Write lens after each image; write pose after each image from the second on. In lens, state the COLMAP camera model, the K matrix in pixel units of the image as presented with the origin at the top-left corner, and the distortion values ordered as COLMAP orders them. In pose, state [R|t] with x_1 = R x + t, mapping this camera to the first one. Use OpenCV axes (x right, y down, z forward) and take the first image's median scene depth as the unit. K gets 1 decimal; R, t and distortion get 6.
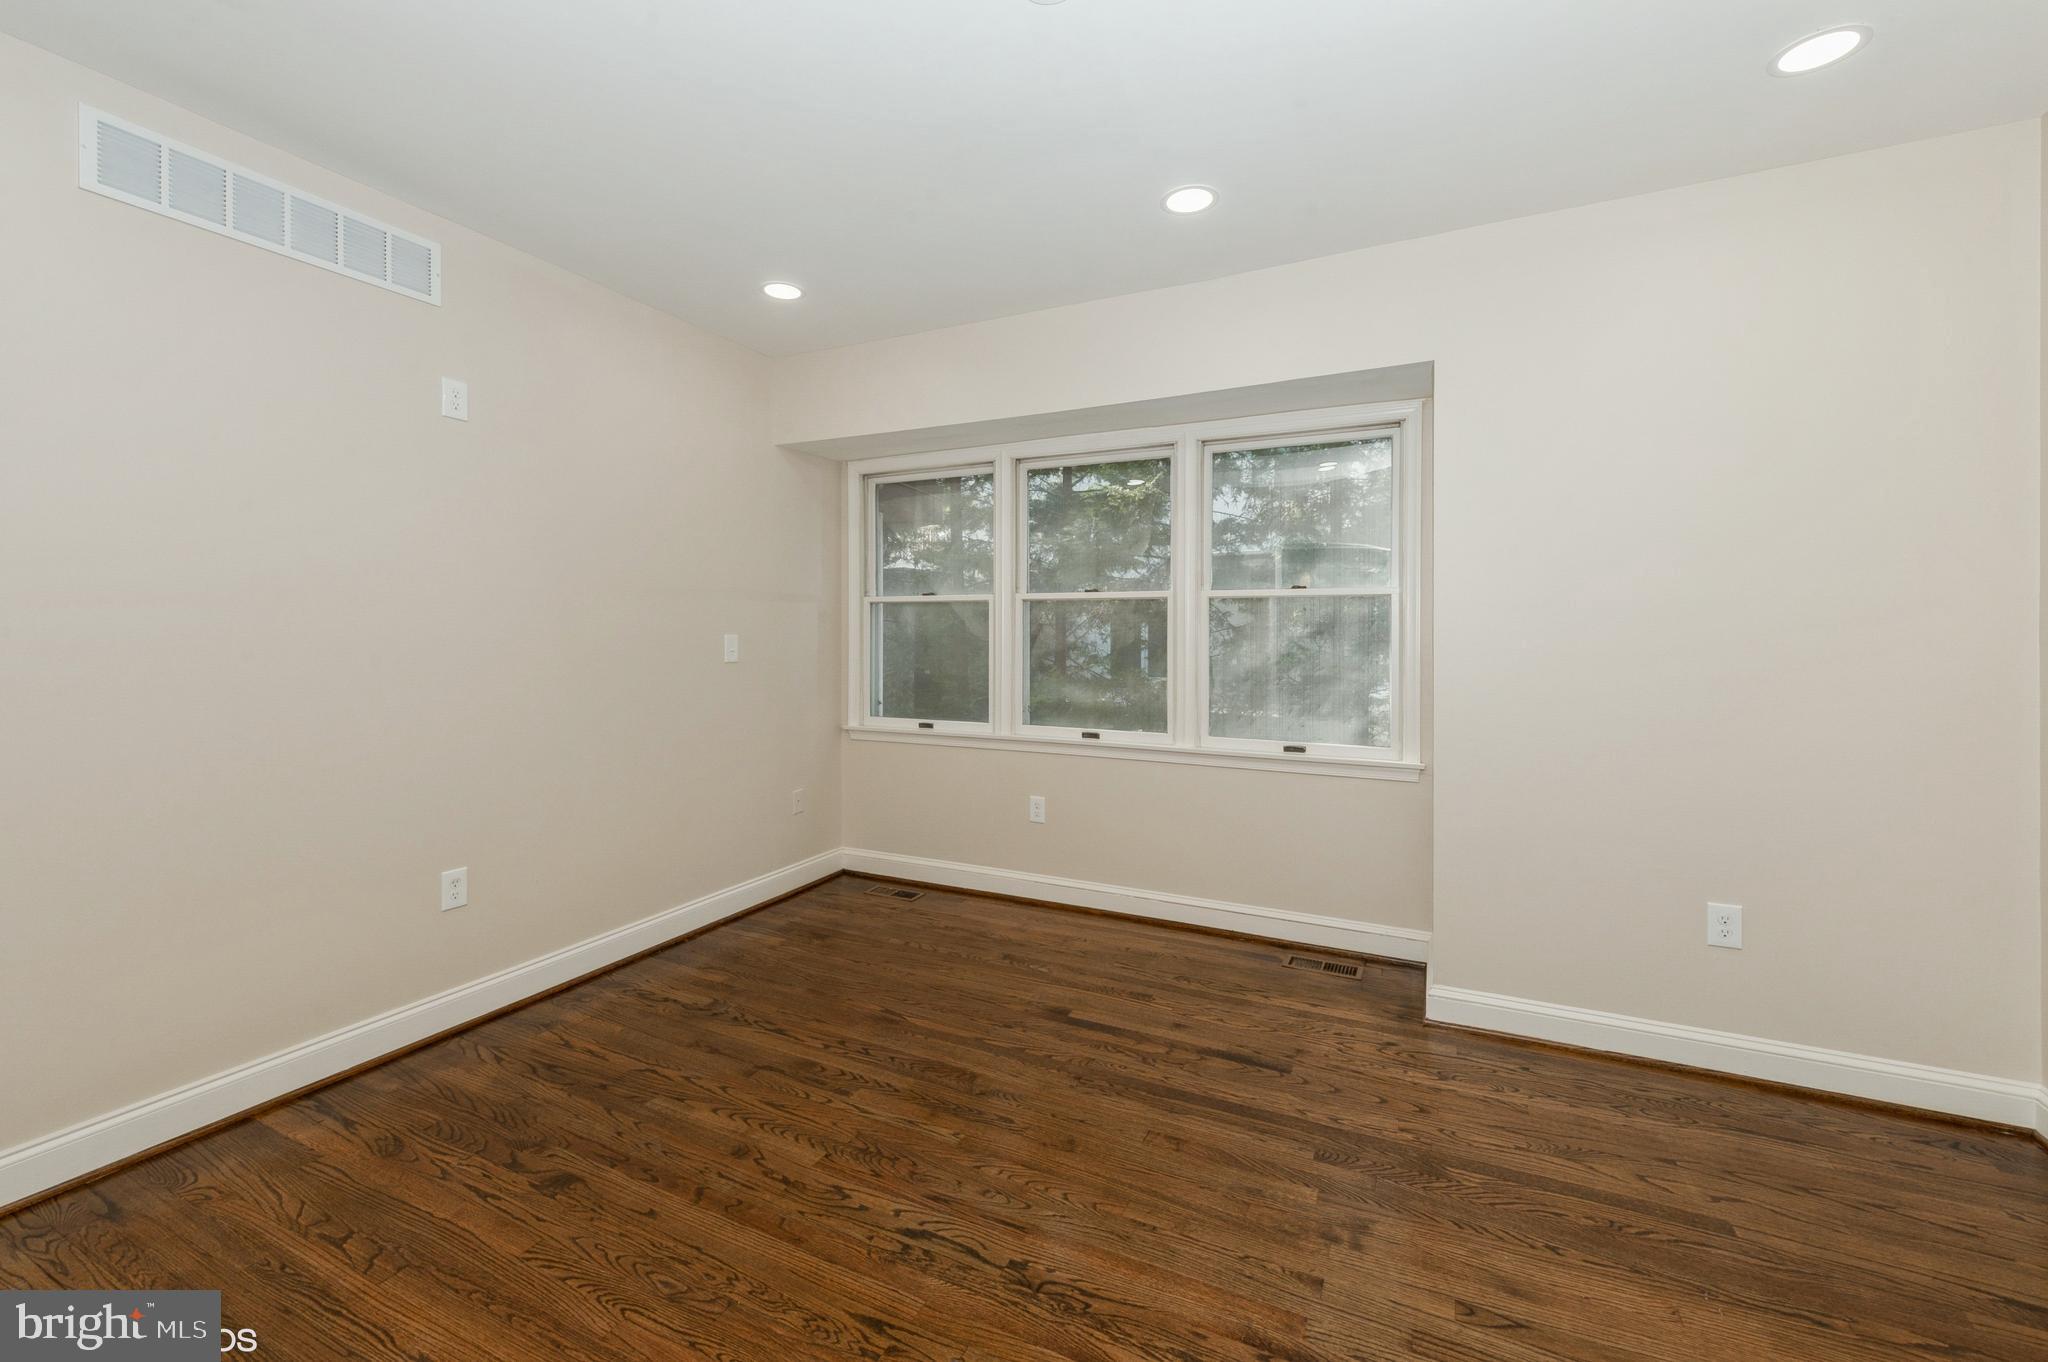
lens RADIAL K [[817.6, 0, 1028.5], [0, 817.6, 672.8], [0, 0, 1]] dist [0.002201, -0.000708]
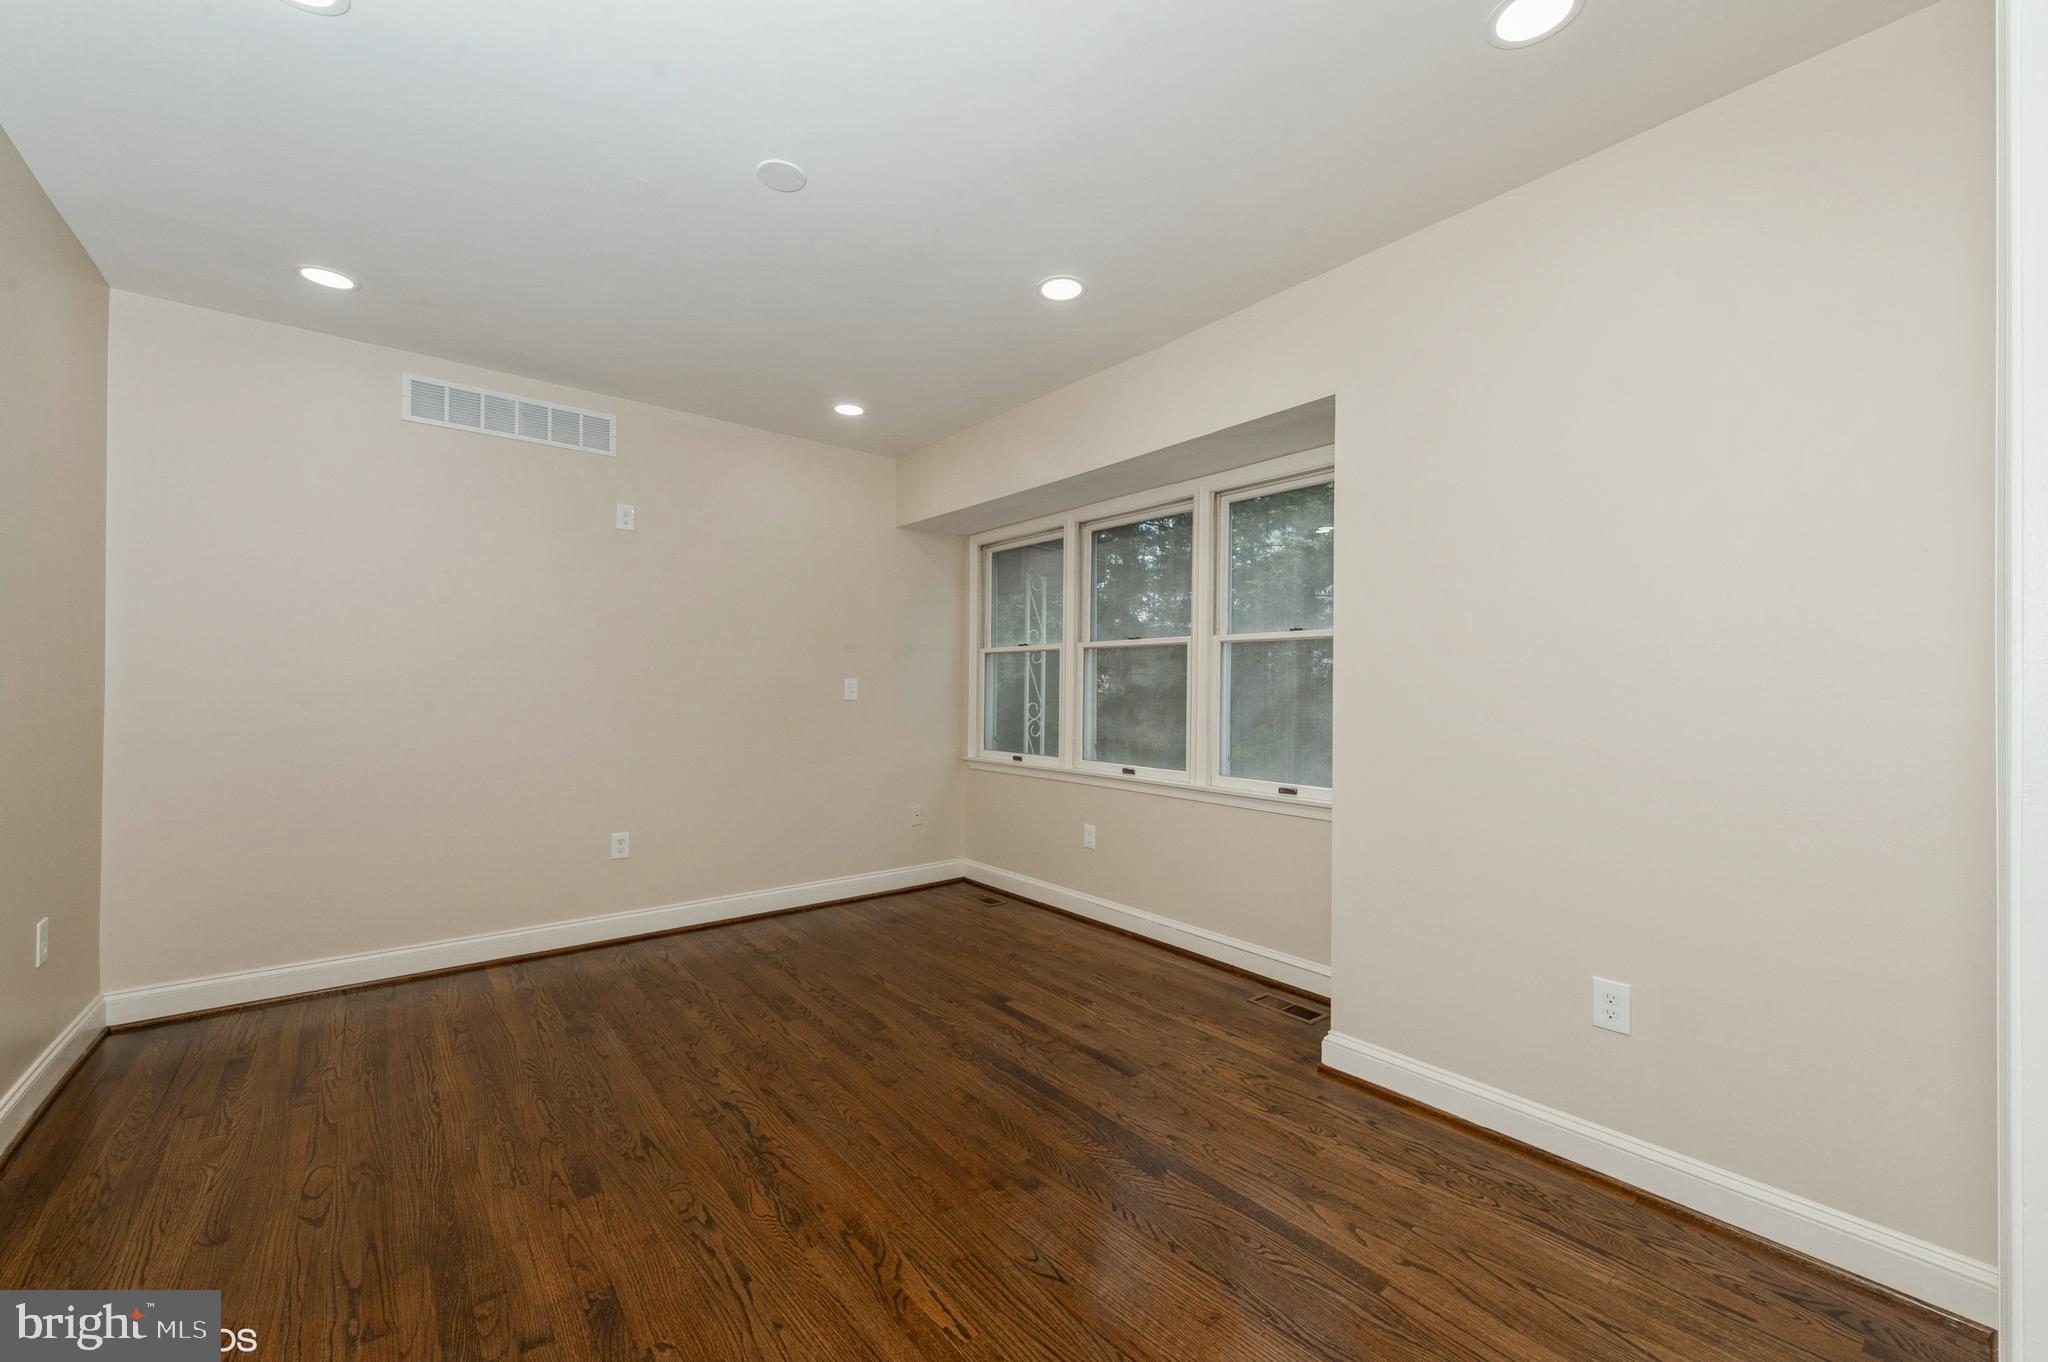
lens RADIAL K [[785.4, 0, 1066.5], [0, 785.4, 722.9], [0, 0, 1]] dist [0.001389, 0.000166]
pose [[0.918202, 0.021039, -0.395552, 0.562398], [-0.024357, 0.999698, -0.003370, 0.024122], [0.395362, 0.012729, 0.918437, 0.006820]]
